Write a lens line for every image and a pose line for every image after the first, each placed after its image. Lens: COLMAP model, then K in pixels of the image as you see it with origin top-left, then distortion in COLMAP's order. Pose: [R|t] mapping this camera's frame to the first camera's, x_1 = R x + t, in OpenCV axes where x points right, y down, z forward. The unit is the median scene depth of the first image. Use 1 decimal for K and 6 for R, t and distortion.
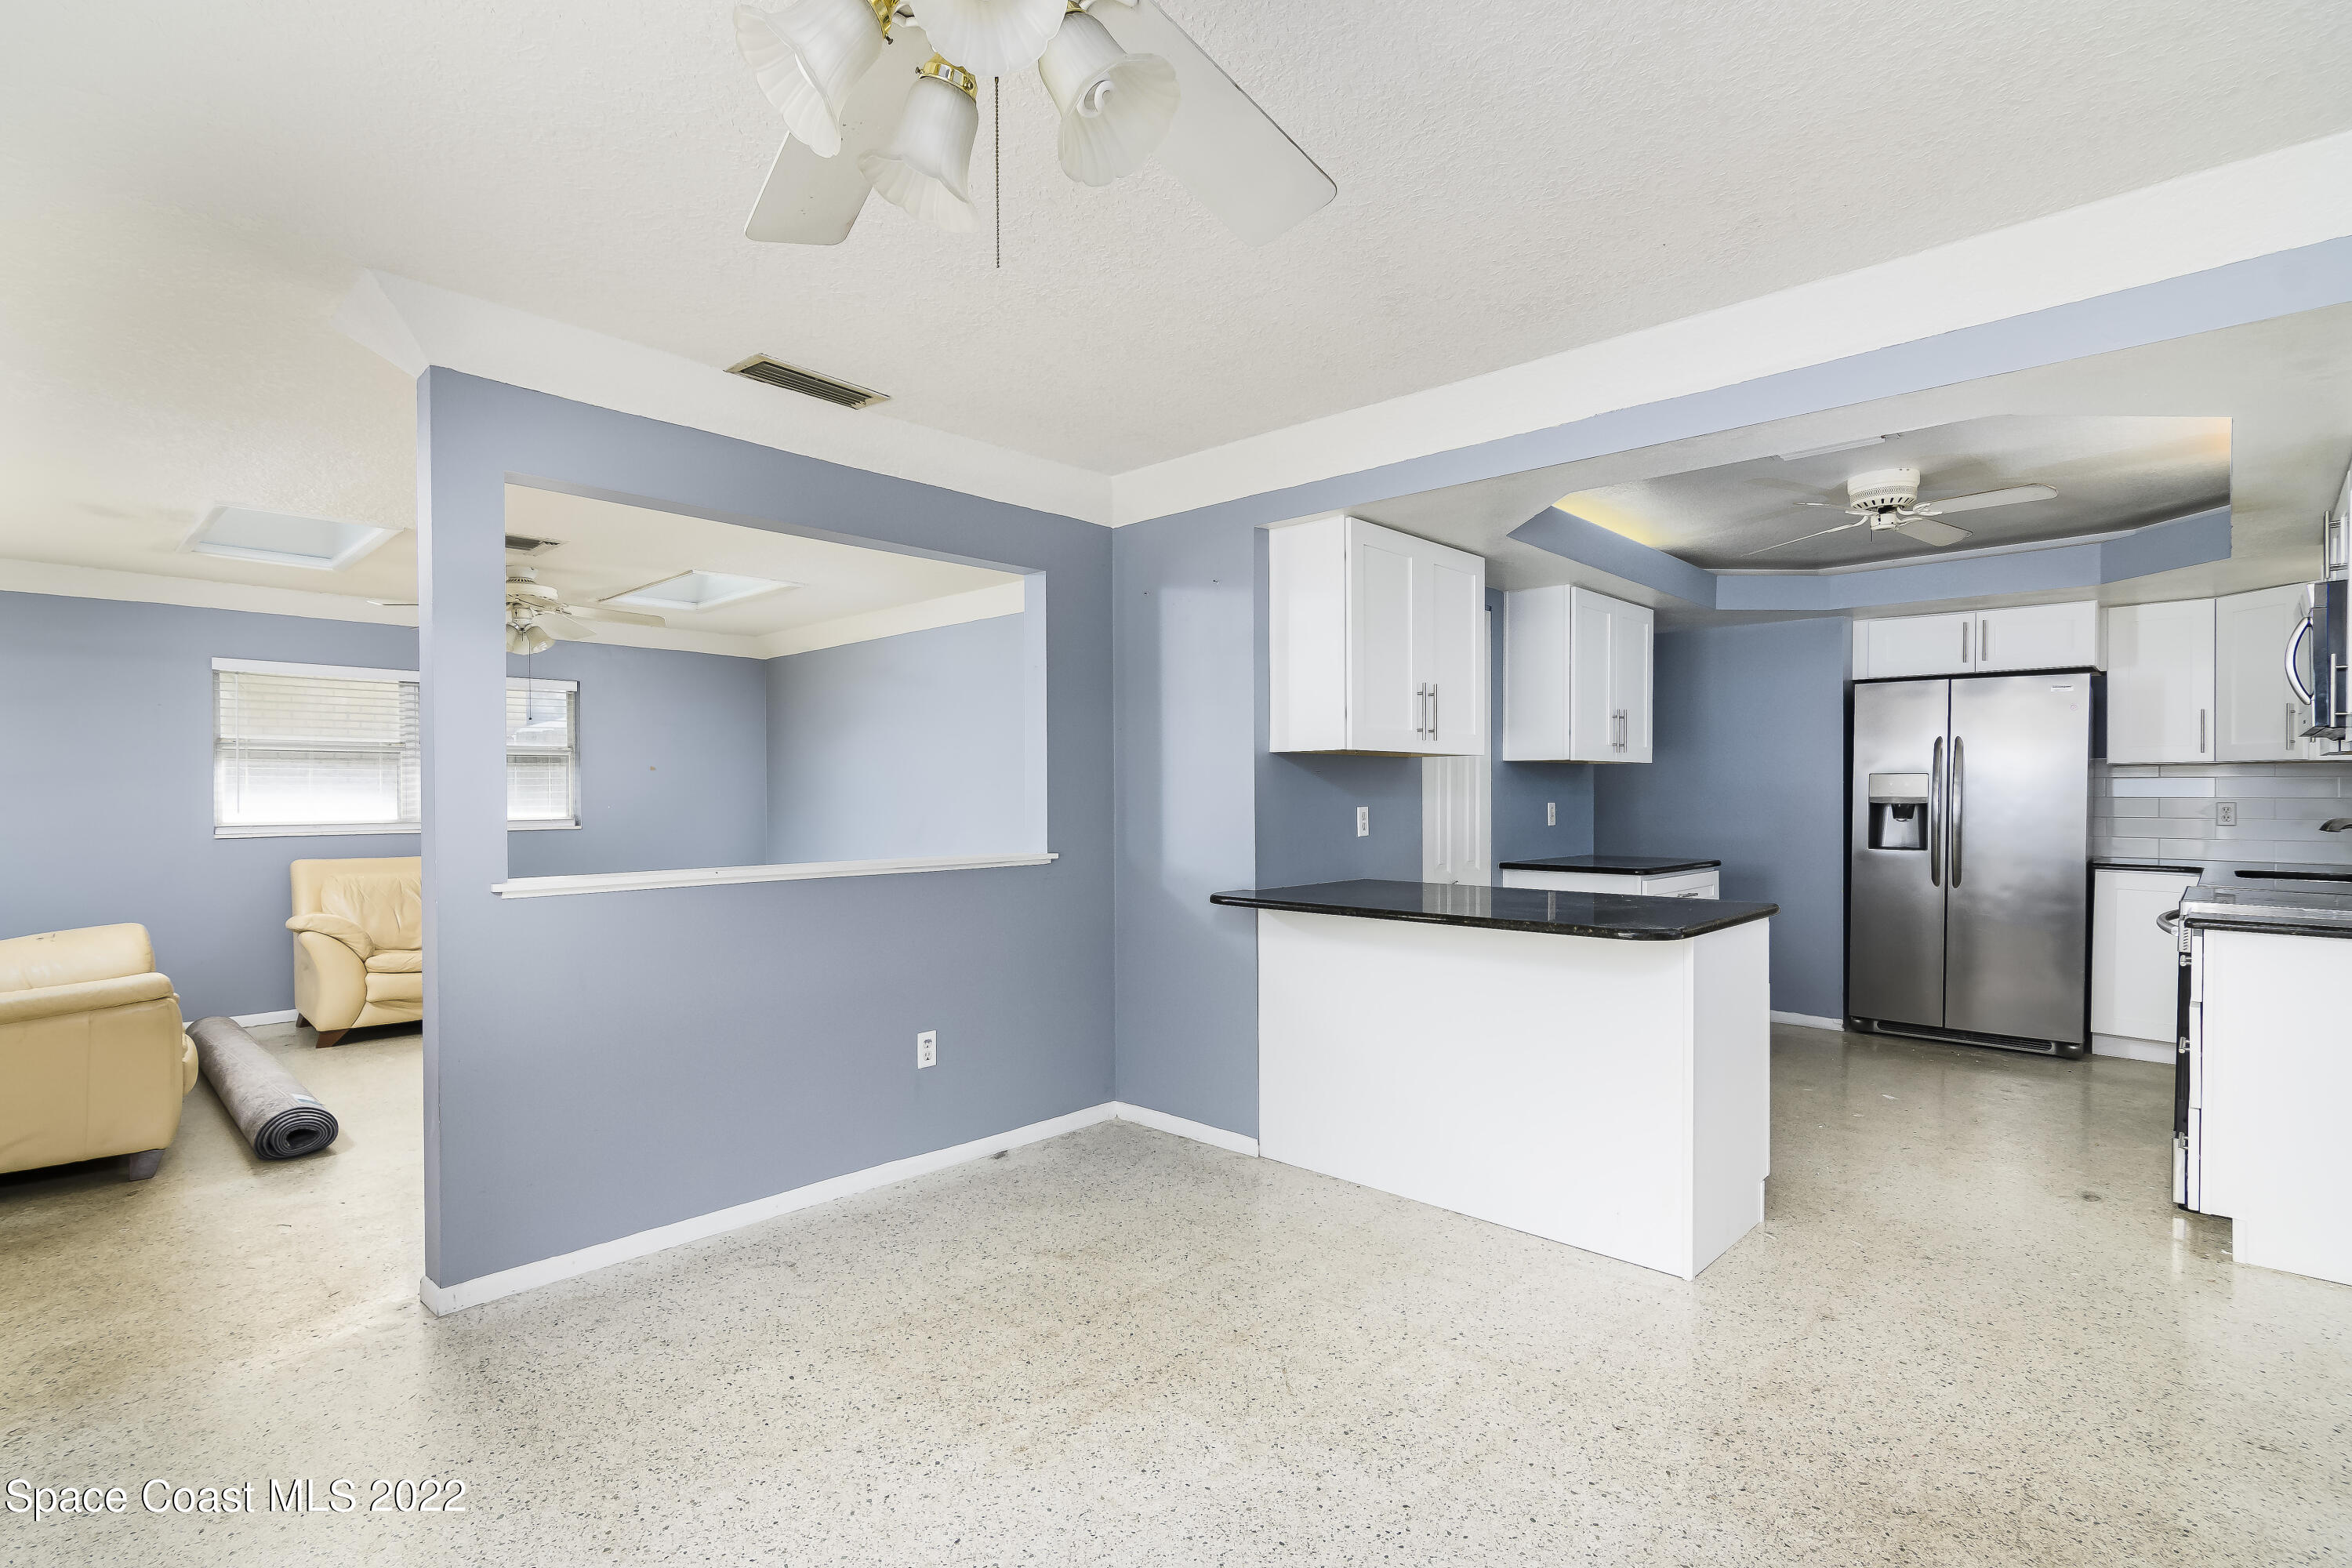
lens RADIAL K [[1105.2, 0, 1175.5], [0, 1105.2, 791.8], [0, 0, 1]] dist [0.002226, 0.002619]
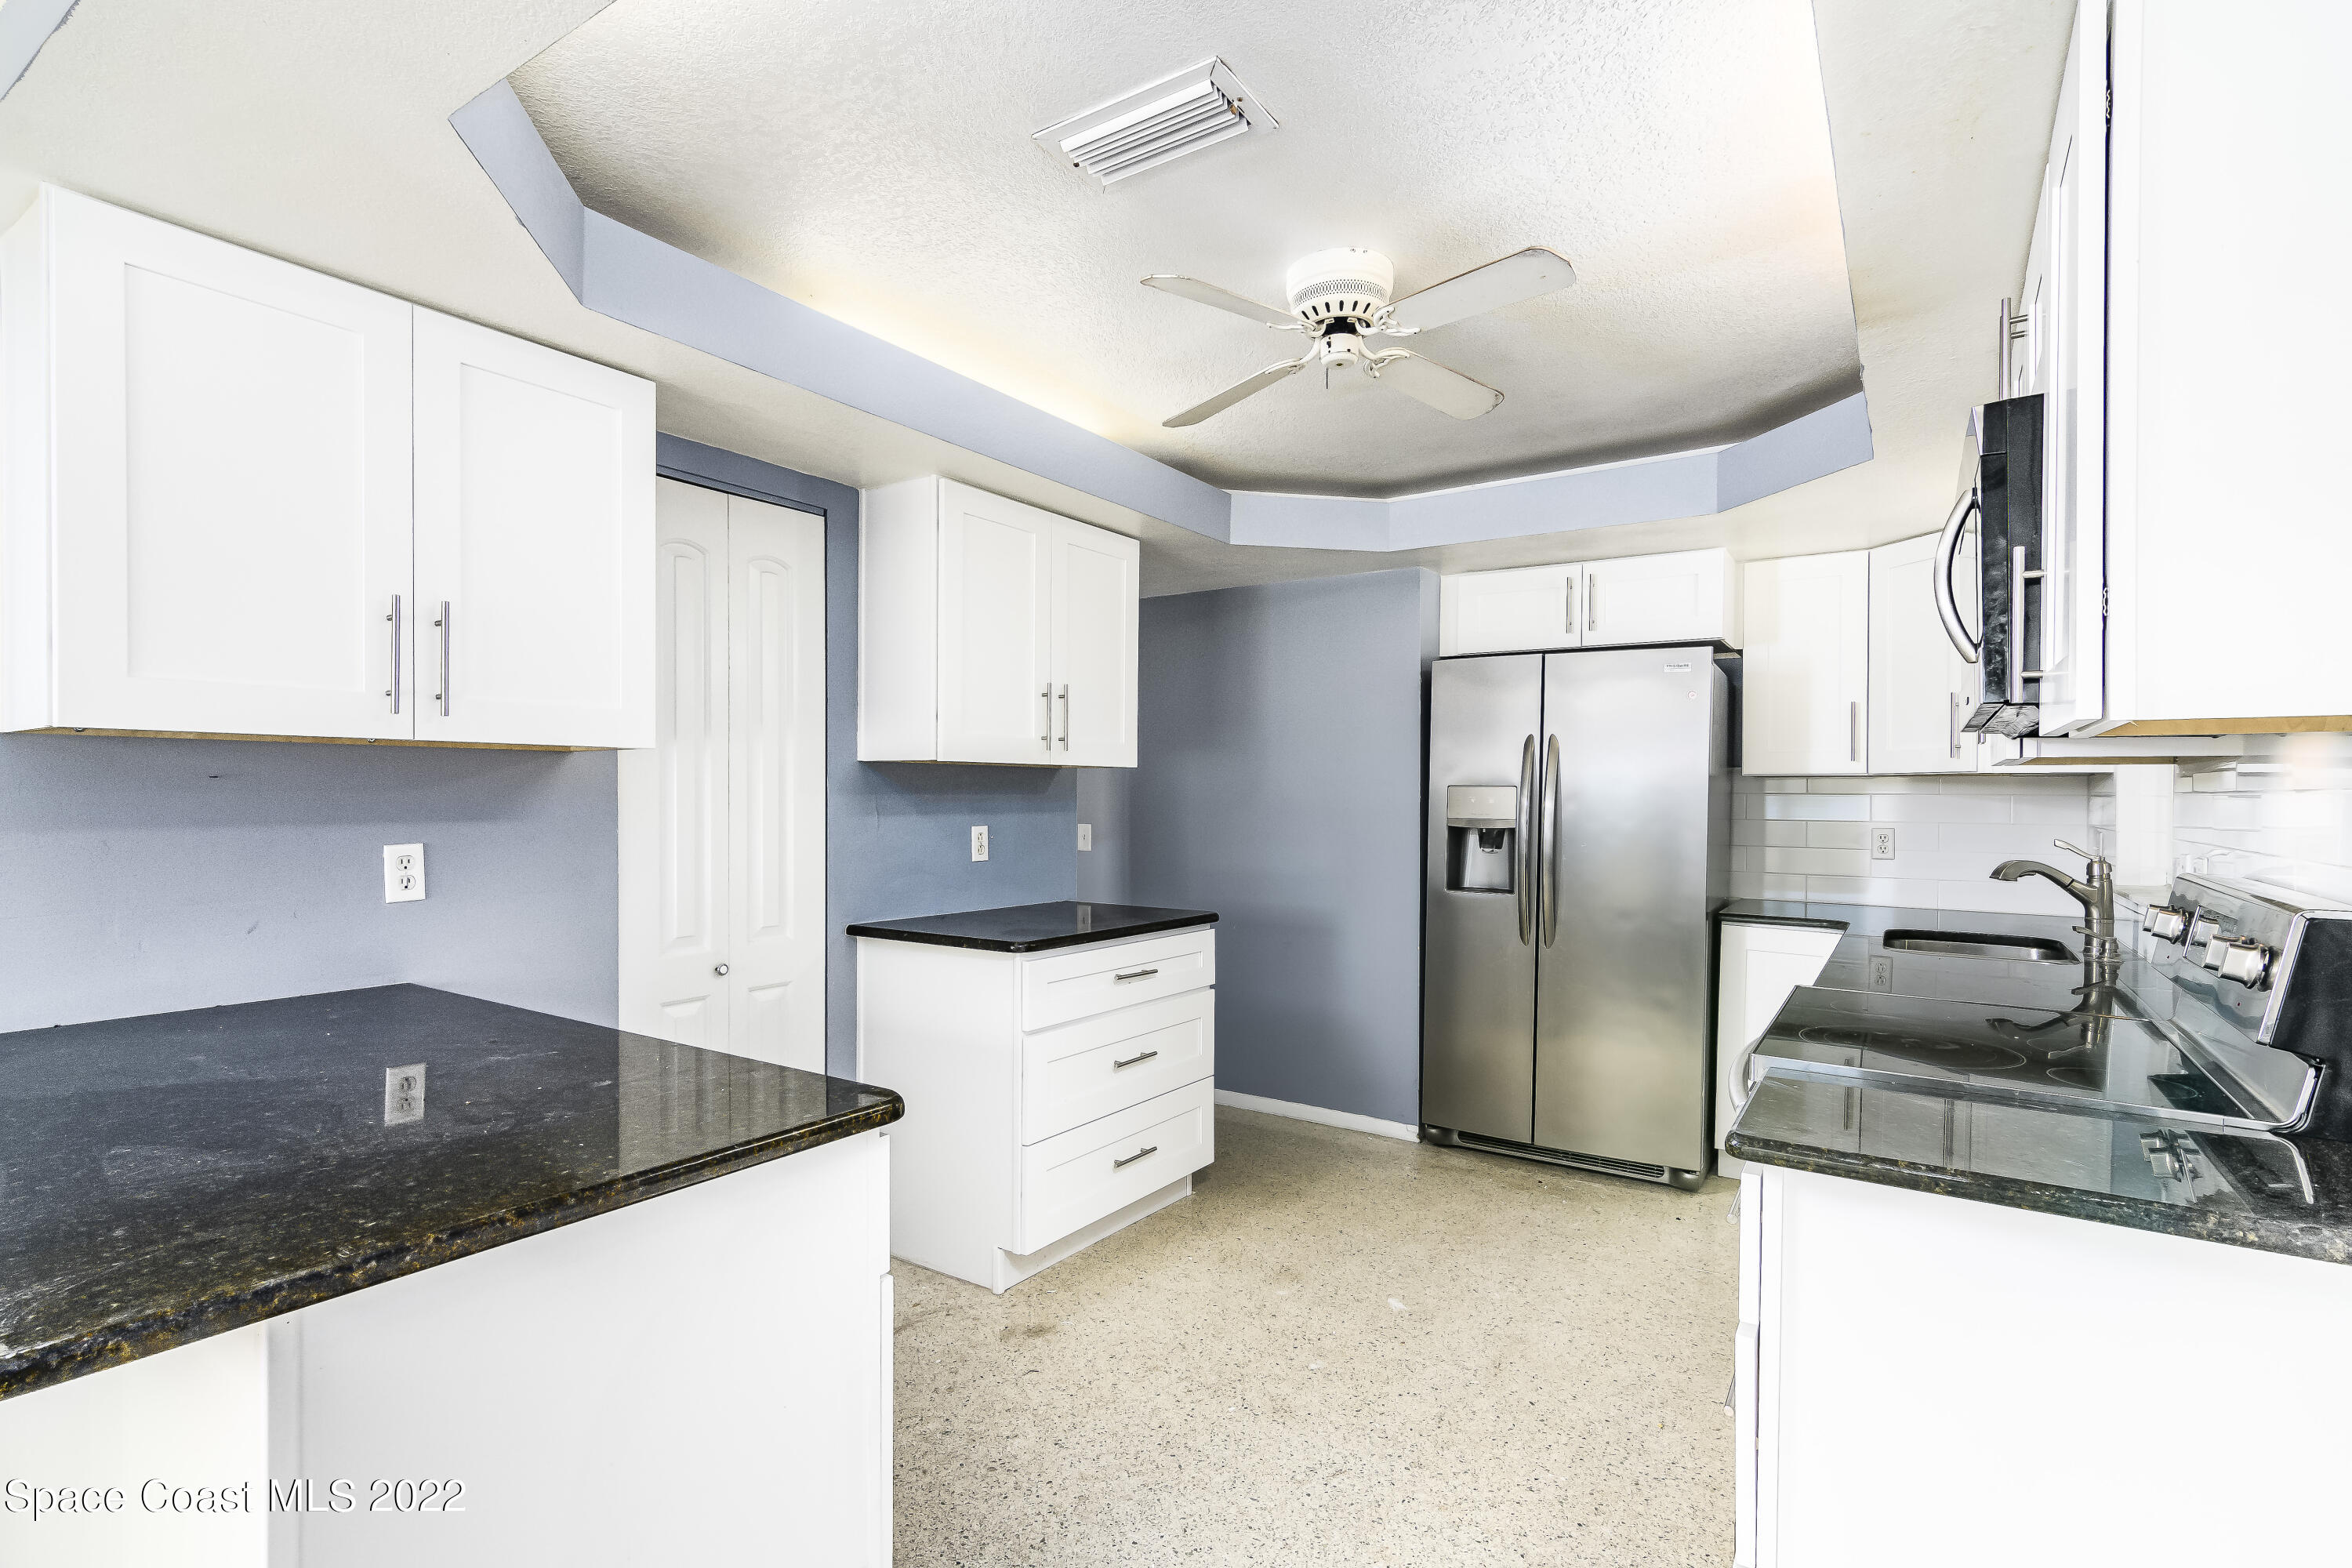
lens RADIAL K [[1105.2, 0, 1163.1], [0, 1105.2, 788.9], [0, 0, 1]] dist [0.002226, 0.002619]
pose [[0.987387, 0.007415, 0.158151, 0.345558], [-0.006655, 0.999964, -0.005334, -0.009571], [-0.158184, 0.004214, 0.987401, 0.336270]]
